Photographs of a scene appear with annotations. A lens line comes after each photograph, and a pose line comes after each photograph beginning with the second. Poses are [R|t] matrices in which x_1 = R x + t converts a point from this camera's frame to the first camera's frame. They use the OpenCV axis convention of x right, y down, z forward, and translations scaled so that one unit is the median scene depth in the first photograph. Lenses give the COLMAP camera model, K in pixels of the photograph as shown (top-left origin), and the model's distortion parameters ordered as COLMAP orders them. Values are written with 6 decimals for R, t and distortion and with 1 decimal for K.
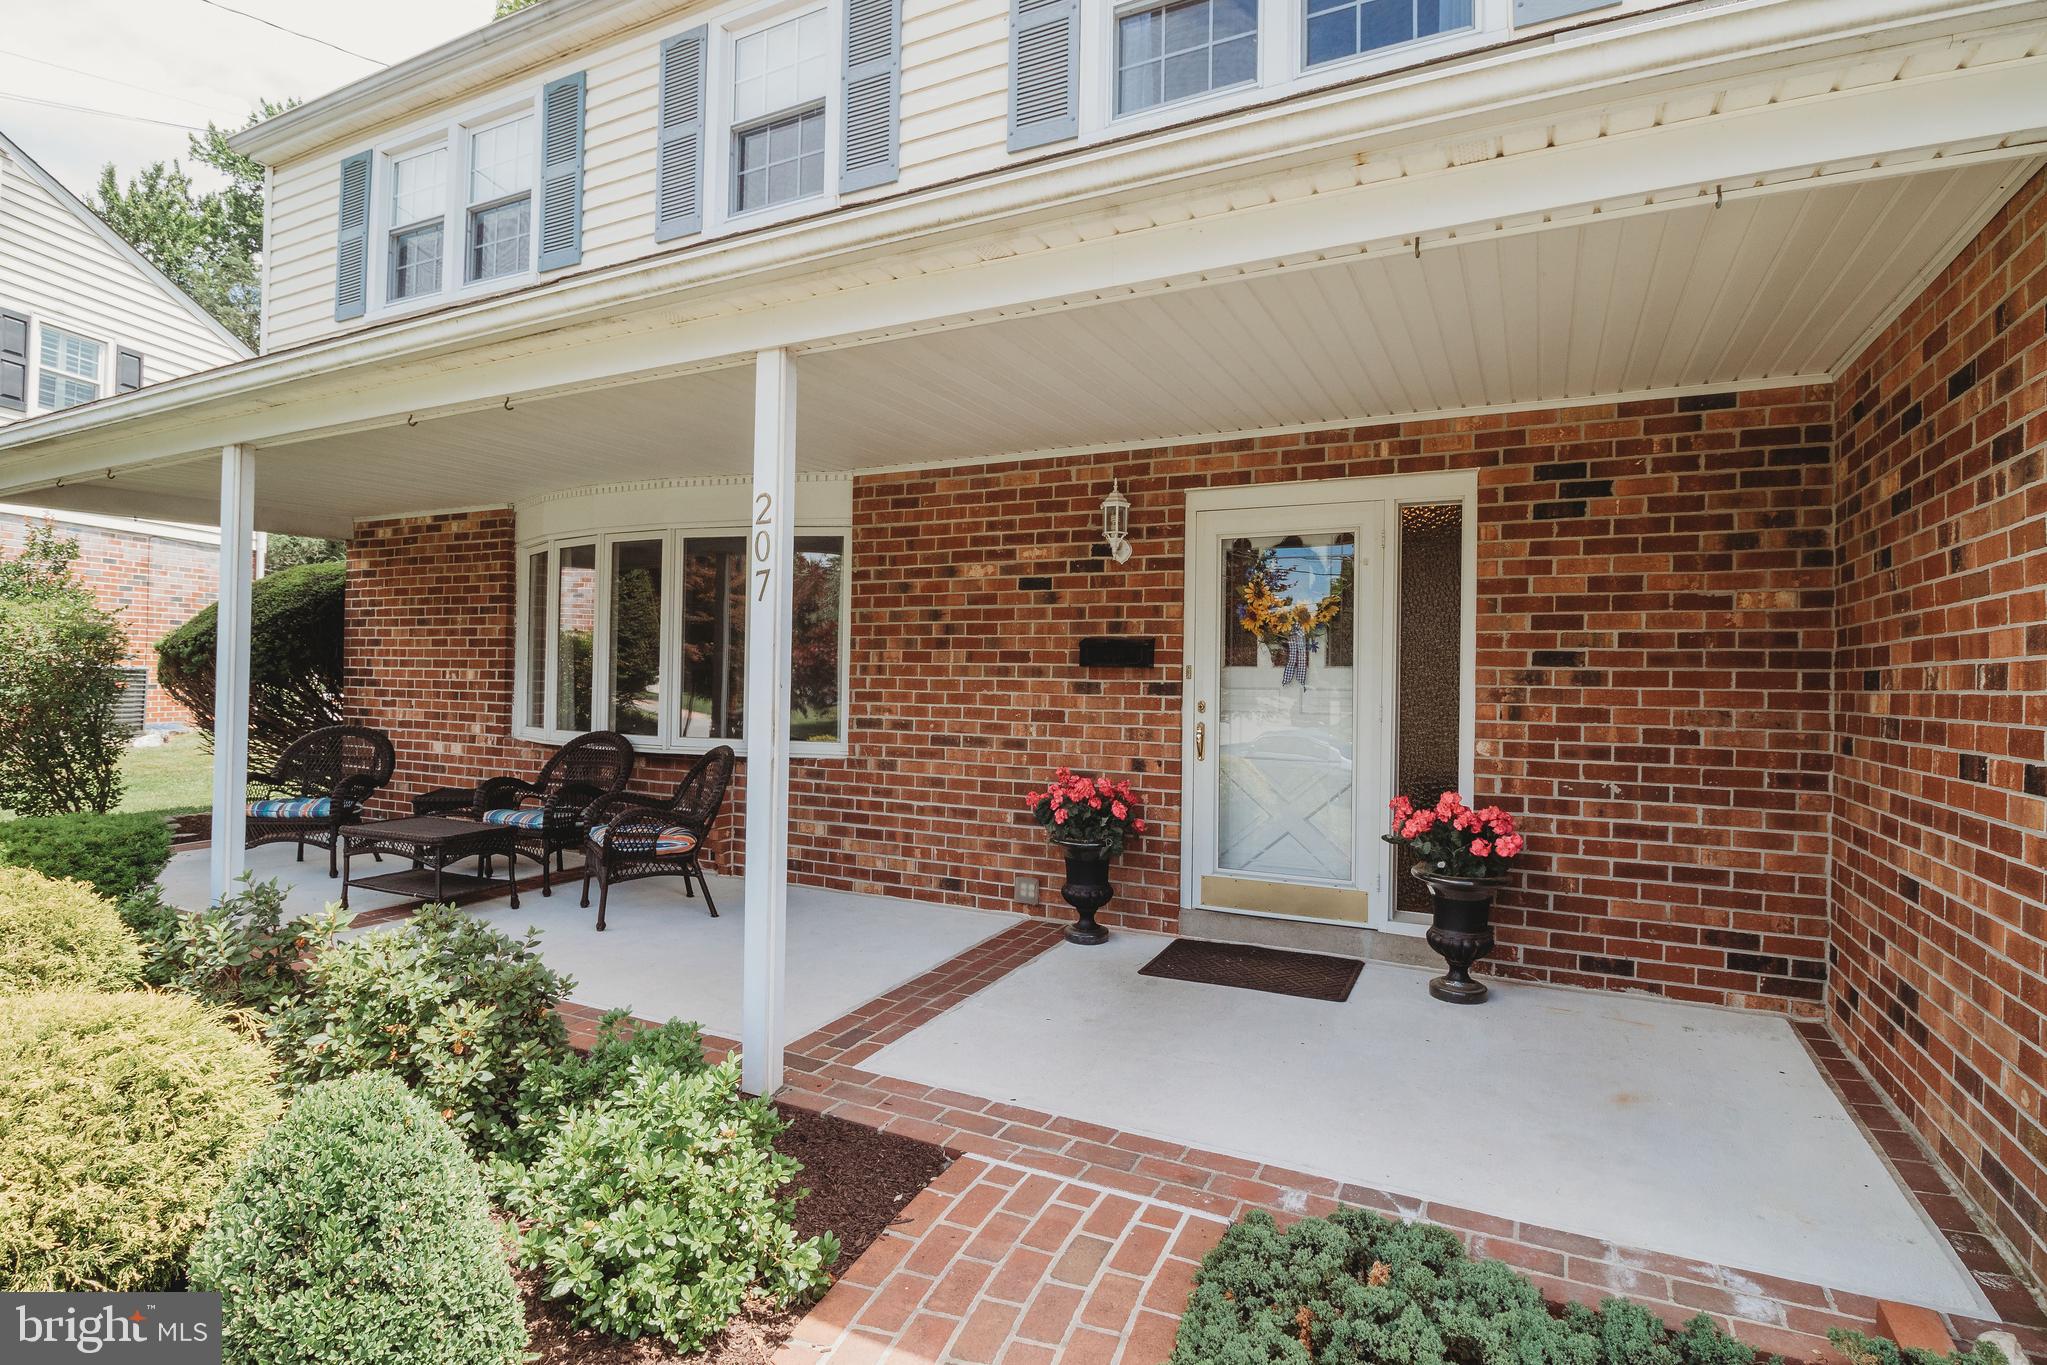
lens RADIAL K [[965.5, 0, 1039.9], [0, 965.5, 673.4], [0, 0, 1]] dist [0.000932, -0.009403]
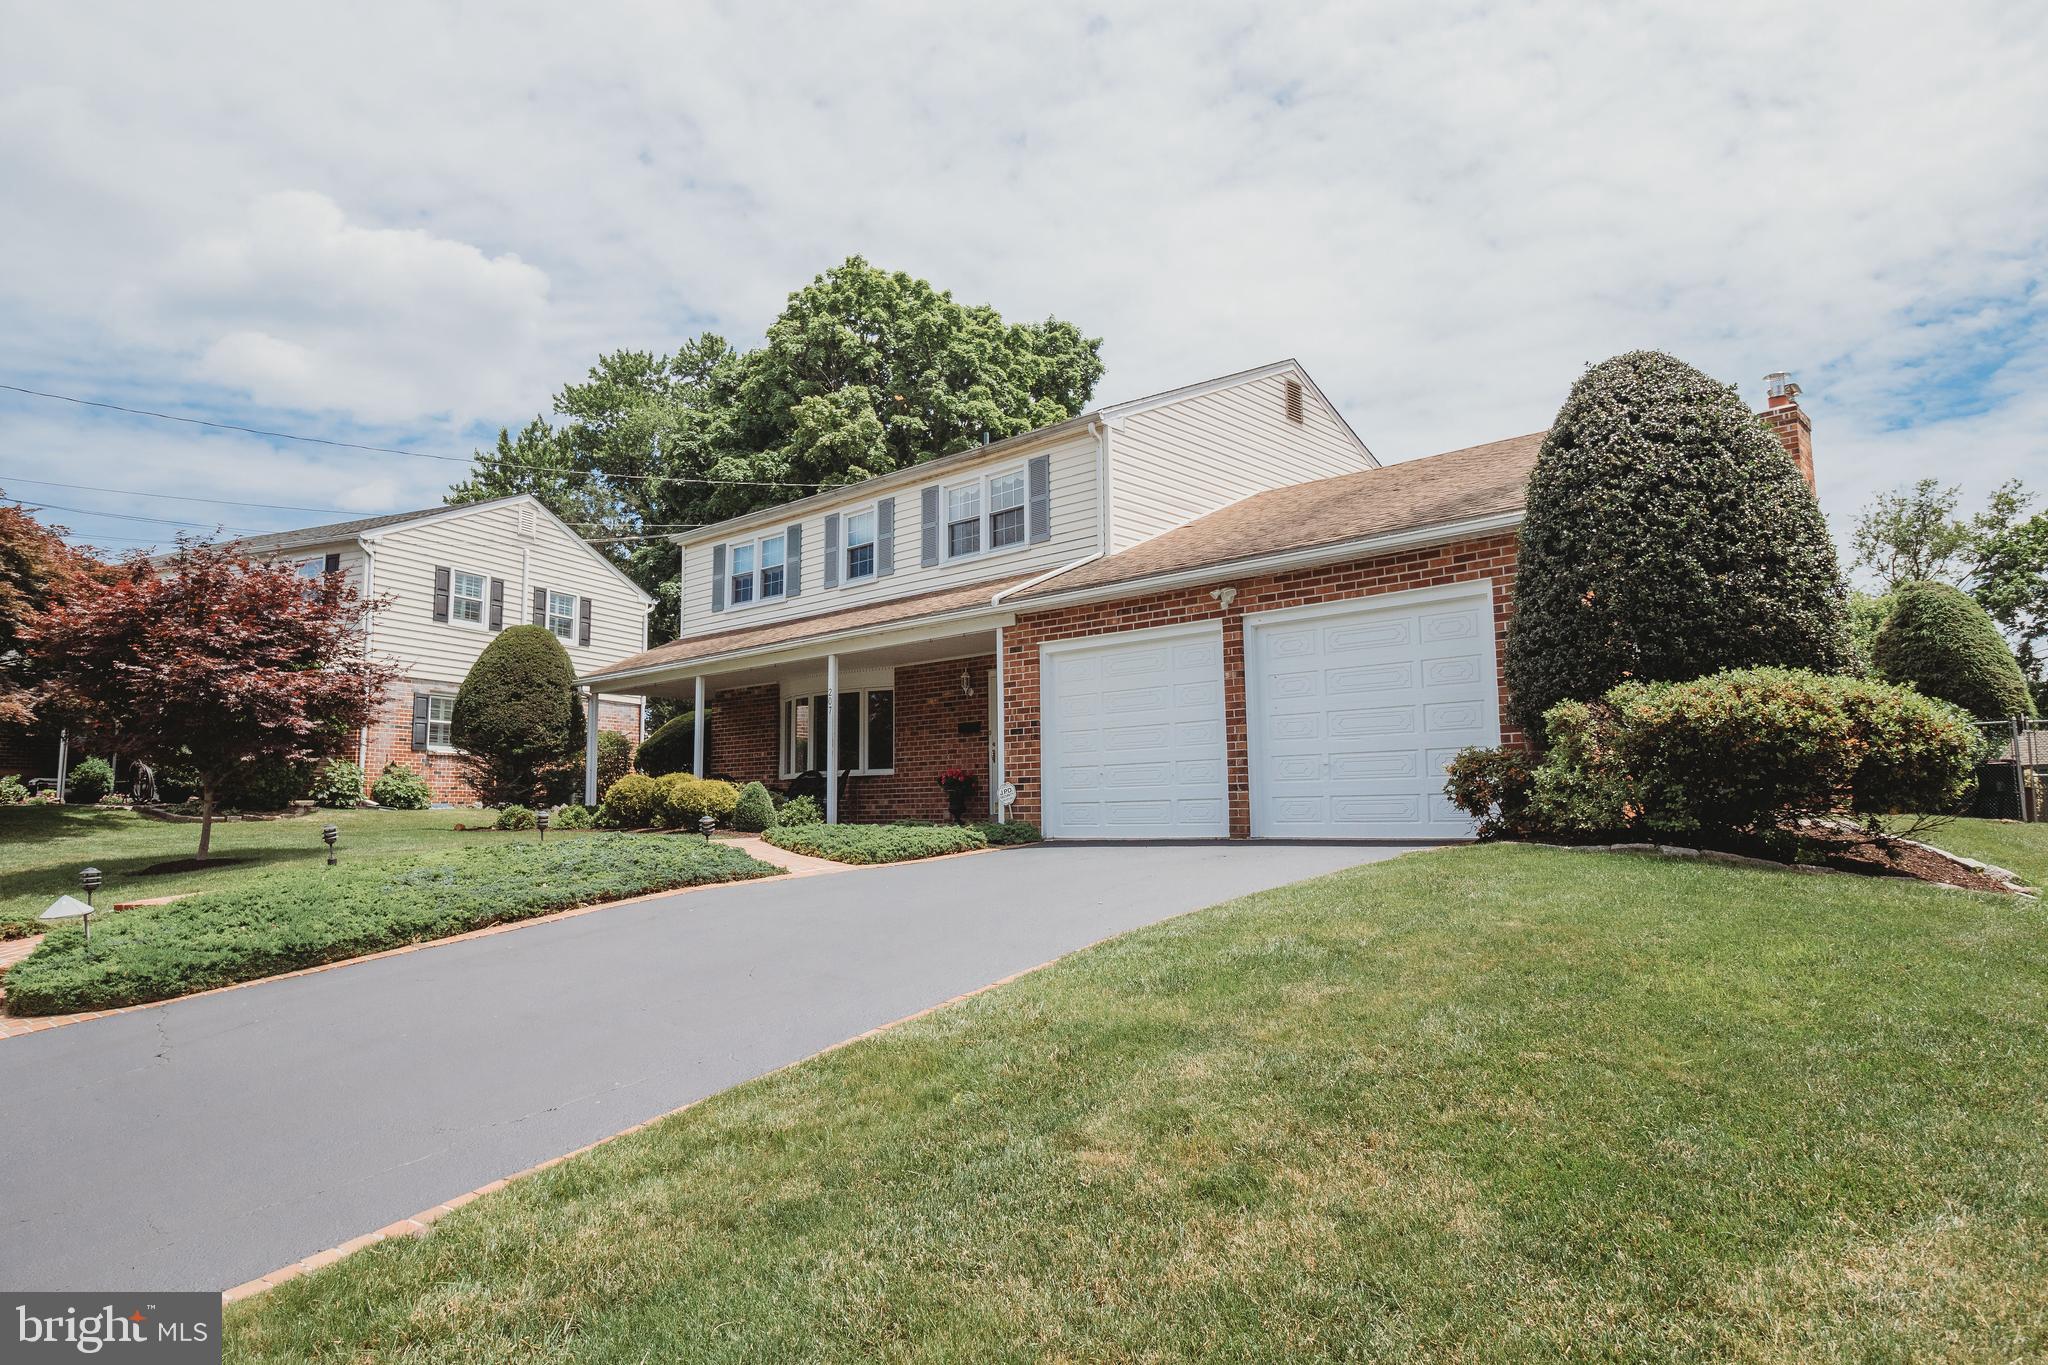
lens RADIAL K [[1169.5, 0, 1033.7], [0, 1169.5, 683.2], [0, 0, 1]] dist [-0.017153, -0.001644]
pose [[0.960508, -0.059163, -0.271889, 1.235533], [0.031321, 0.993913, -0.105624, 0.224828], [0.276483, 0.092937, 0.956514, -2.319442]]
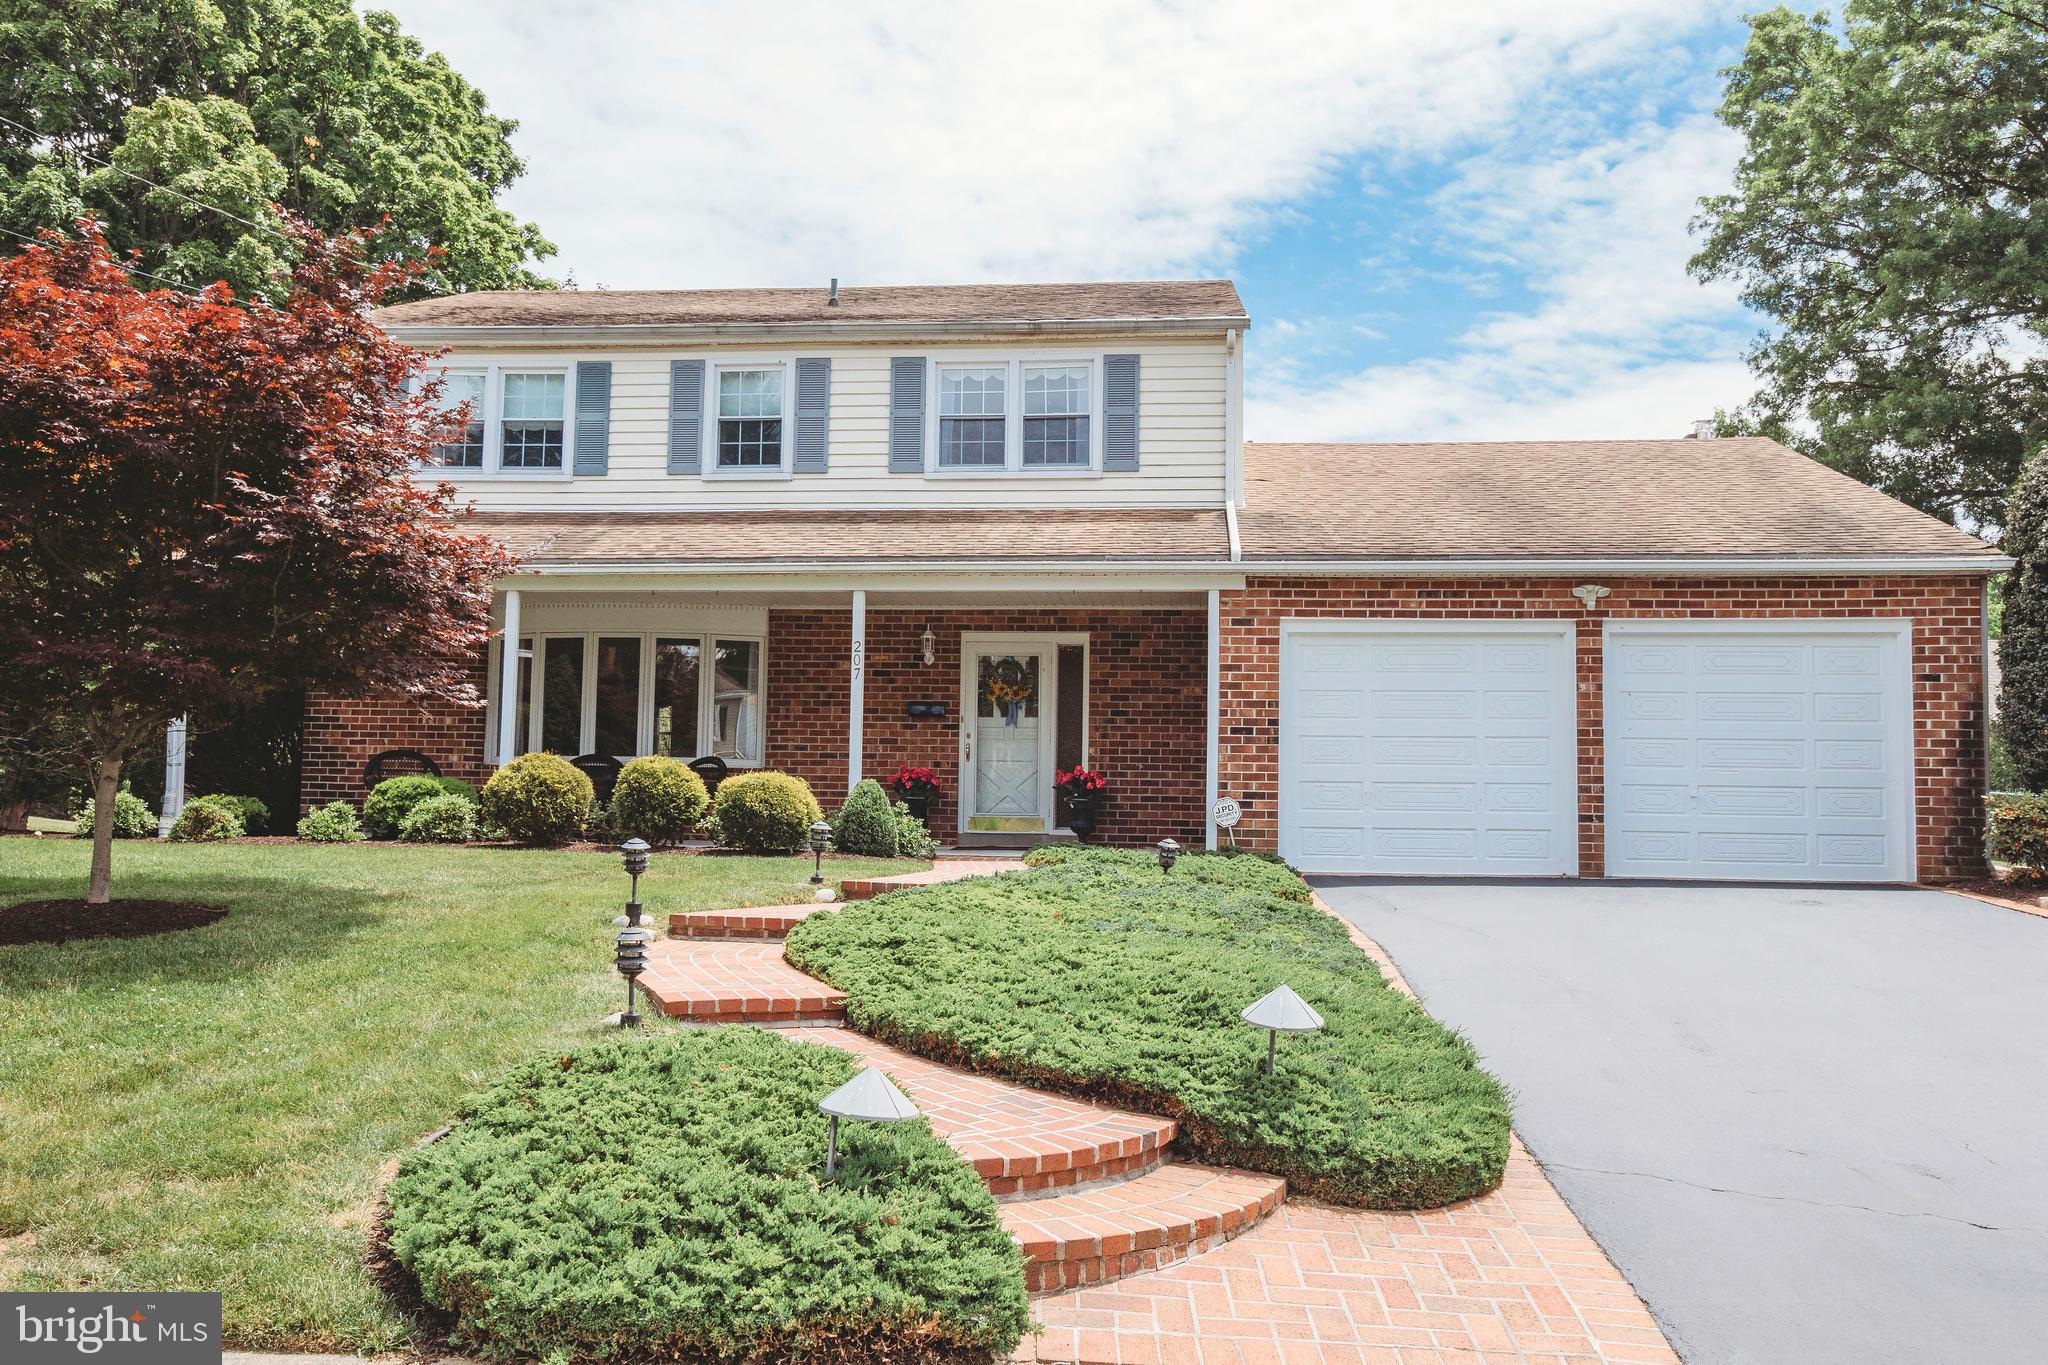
lens RADIAL K [[1553.5, 0, 980.0], [0, 1553.5, 724.9], [0, 0, 1]] dist [0.010628, -0.000879]
pose [[0.942856, 0.020824, 0.332550, -0.912160], [-0.004895, 0.998803, -0.048666, 0.172527], [-0.333166, 0.044257, 0.941829, -2.137032]]
